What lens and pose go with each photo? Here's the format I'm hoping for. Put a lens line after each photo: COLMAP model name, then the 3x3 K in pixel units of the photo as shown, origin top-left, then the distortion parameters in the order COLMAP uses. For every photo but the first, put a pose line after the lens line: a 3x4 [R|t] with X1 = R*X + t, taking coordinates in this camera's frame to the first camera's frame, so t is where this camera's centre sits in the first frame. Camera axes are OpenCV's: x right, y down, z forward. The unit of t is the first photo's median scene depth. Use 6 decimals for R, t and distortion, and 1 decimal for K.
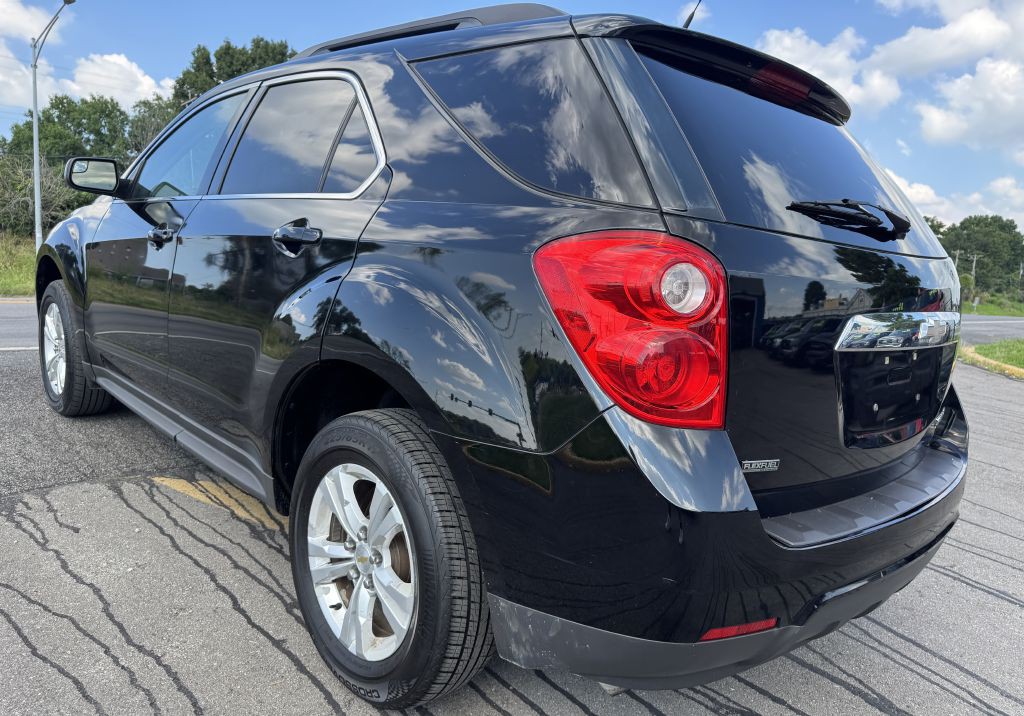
lens RADIAL K [[735.8, 0, 512.5], [0, 735.8, 380.9], [0, 0, 1]] dist [-0.004304, 0.000053]
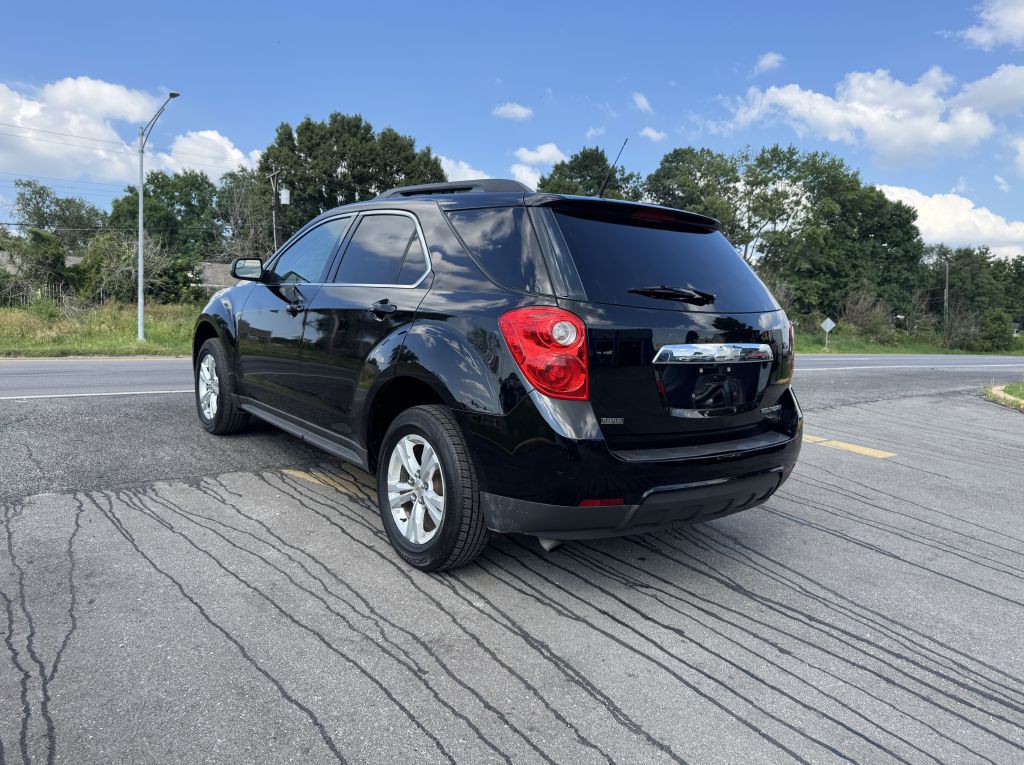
lens RADIAL K [[745.2, 0, 512.0], [0, 745.2, 382.5], [0, 0, 1]] dist [0.007806, -0.009040]
pose [[0.995414, -0.014884, -0.094498, 0.112706], [0.008214, 0.997472, -0.070584, 0.066148], [0.095309, 0.069484, 0.993020, -0.450249]]
